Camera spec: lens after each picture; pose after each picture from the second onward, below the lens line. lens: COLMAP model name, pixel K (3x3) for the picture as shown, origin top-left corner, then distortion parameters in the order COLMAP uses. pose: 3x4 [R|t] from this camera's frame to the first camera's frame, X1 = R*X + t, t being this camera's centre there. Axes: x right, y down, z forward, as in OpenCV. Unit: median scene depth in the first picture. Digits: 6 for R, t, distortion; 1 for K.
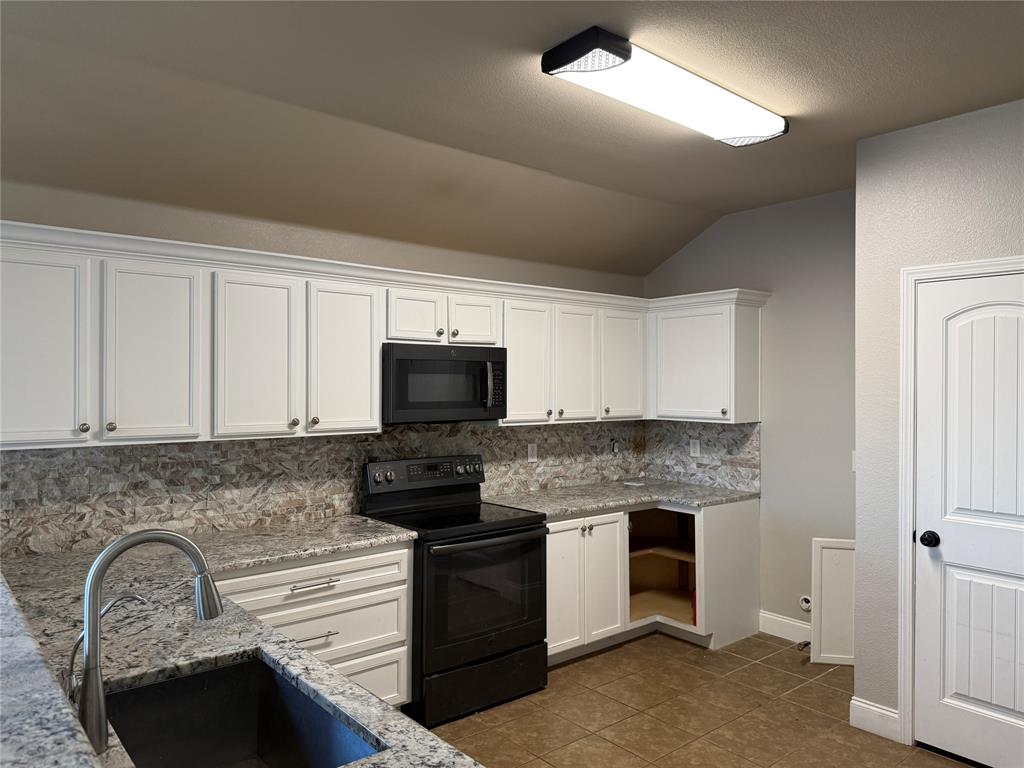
lens RADIAL K [[718.3, 0, 511.2], [0, 718.3, 379.7], [0, 0, 1]] dist [0.060711, -0.071383]
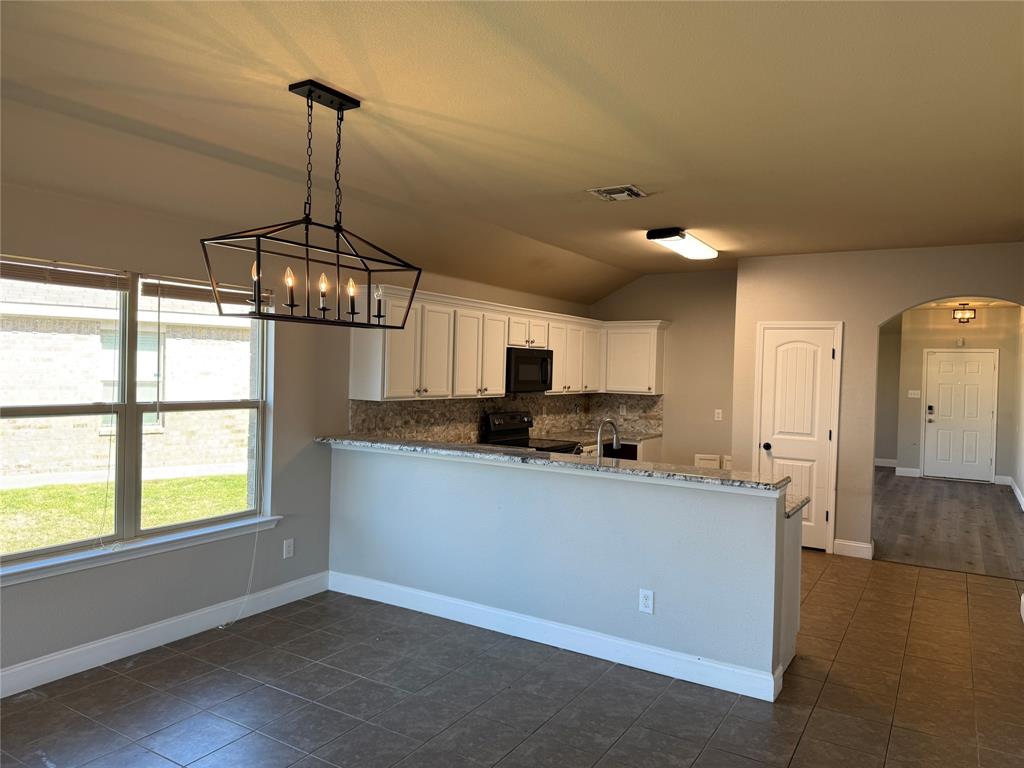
lens RADIAL K [[718.3, 0, 506.5], [0, 718.3, 379.7], [0, 0, 1]] dist [0.060711, -0.071383]
pose [[0.949133, 0.017714, 0.314377, -0.728501], [-0.026166, 0.999400, 0.022685, -0.009745], [-0.313786, -0.029757, 0.949027, -0.699841]]
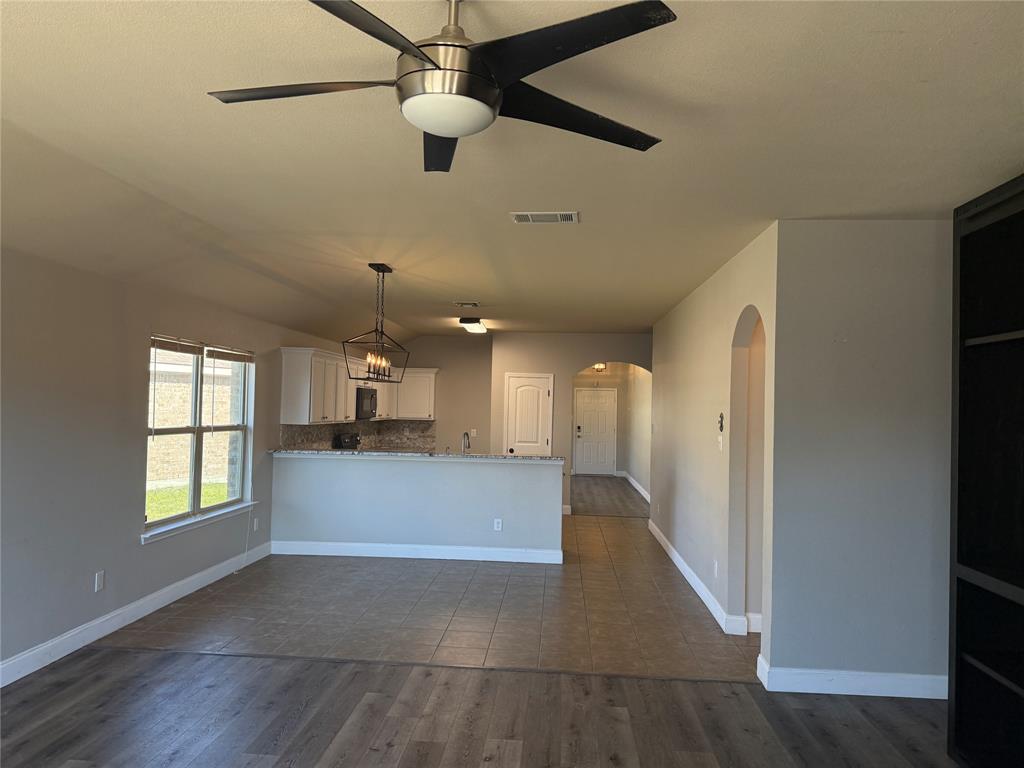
lens RADIAL K [[718.3, 0, 508.2], [0, 718.3, 380.0], [0, 0, 1]] dist [0.060711, -0.071383]
pose [[0.698856, 0.041163, 0.714077, -1.623028], [-0.025522, 0.999142, -0.032617, -0.006794], [-0.714807, 0.004570, 0.699307, -1.194527]]
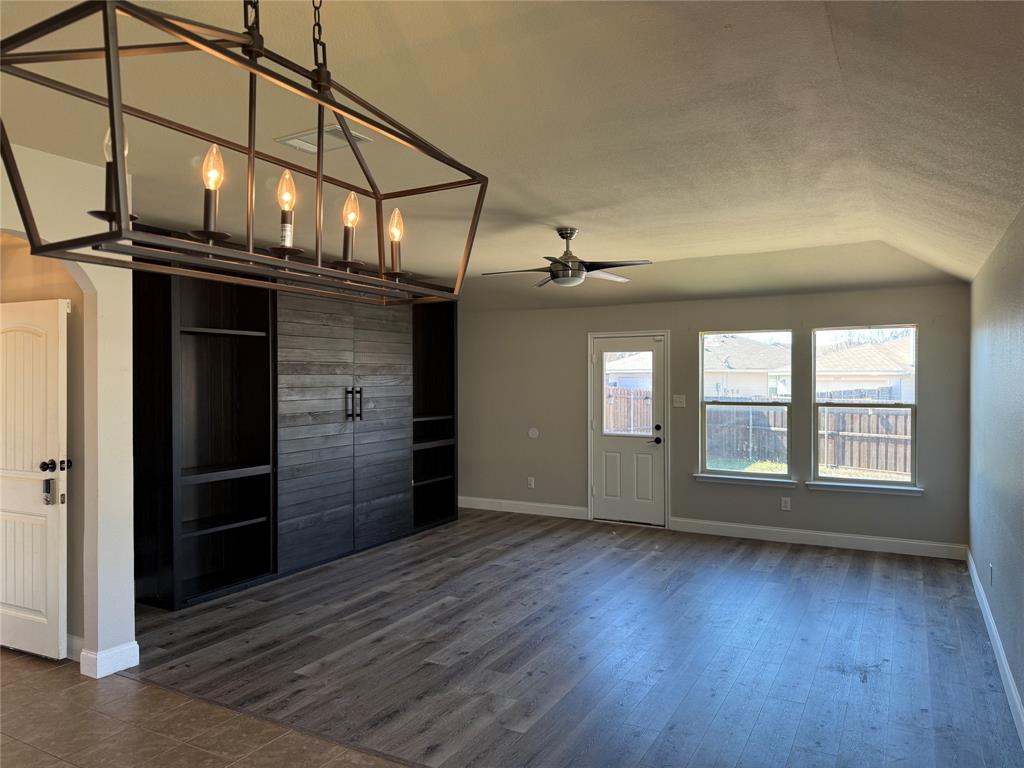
lens RADIAL K [[718.3, 0, 503.9], [0, 718.3, 380.6], [0, 0, 1]] dist [0.060711, -0.071383]
pose [[-0.937491, 0.005342, -0.347969, -0.645547], [0.005064, 0.999986, 0.001708, -0.000948], [0.347973, -0.000161, -0.937505, 0.544594]]
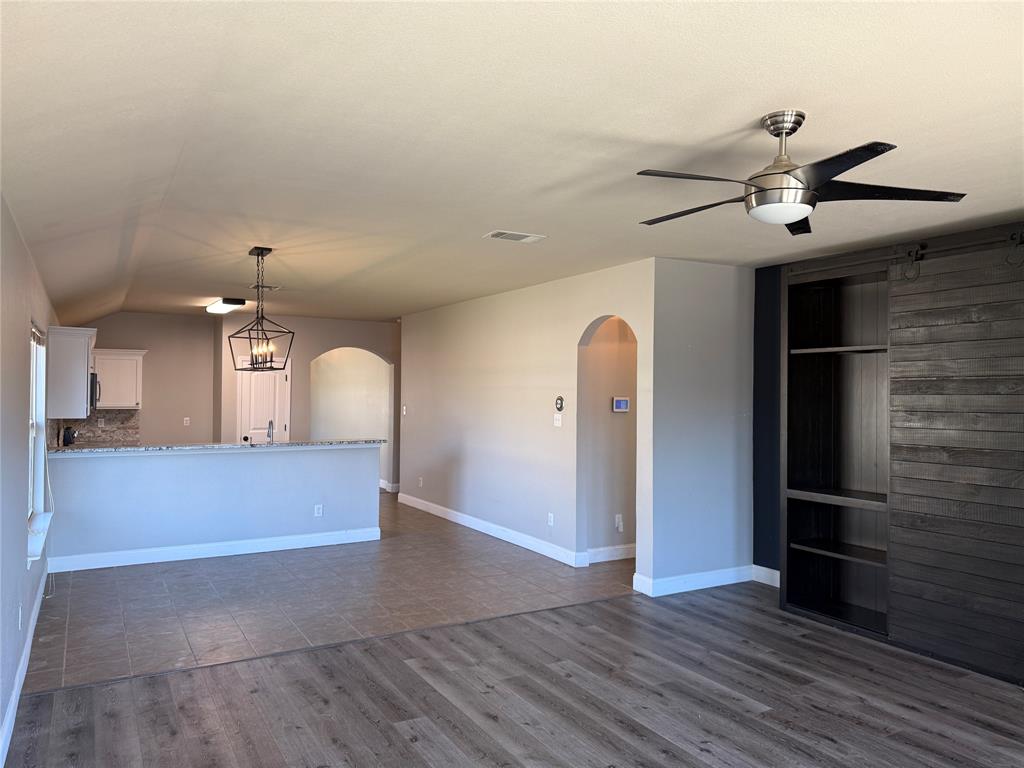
lens RADIAL K [[718.3, 0, 506.1], [0, 718.3, 390.4], [0, 0, 1]] dist [0.060711, -0.071383]
pose [[0.174879, 0.006000, 0.984572, -2.108654], [-0.014044, 0.999895, -0.003599, -0.006451], [-0.984490, -0.013198, 0.174945, -0.644110]]
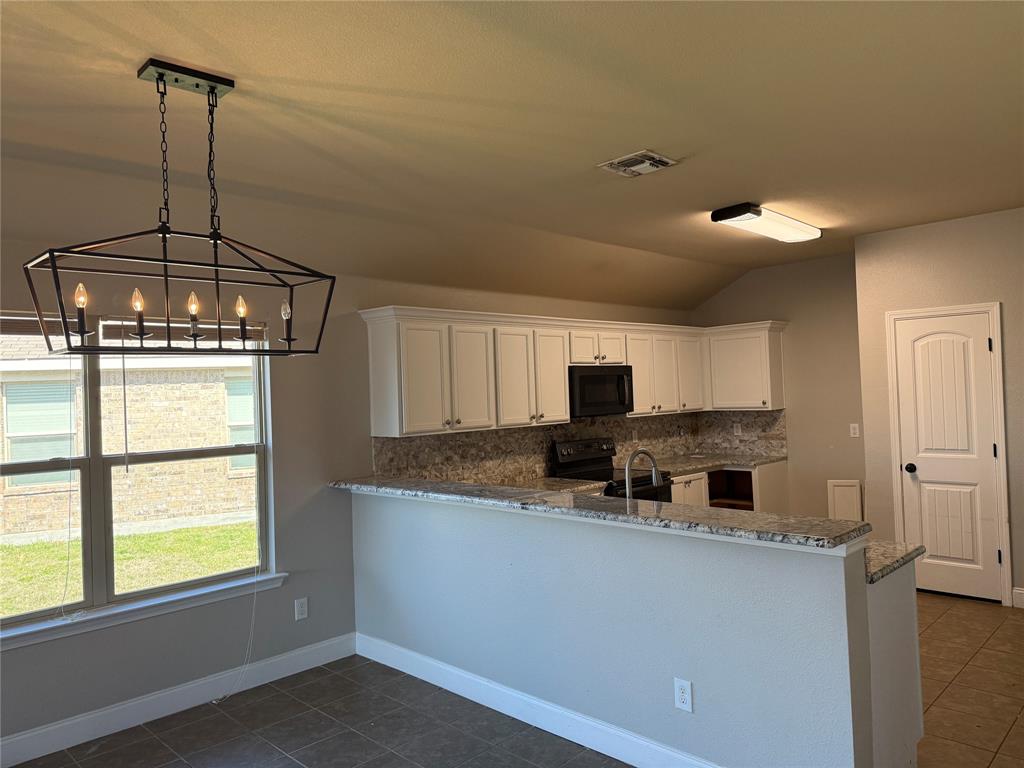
lens RADIAL K [[718.3, 0, 507.9], [0, 718.3, 378.0], [0, 0, 1]] dist [0.060711, -0.071383]
pose [[0.995332, -0.037947, 0.088742, -0.442575], [0.039417, 0.999112, -0.014872, -0.006211], [-0.088099, 0.018300, 0.995944, -0.543342]]
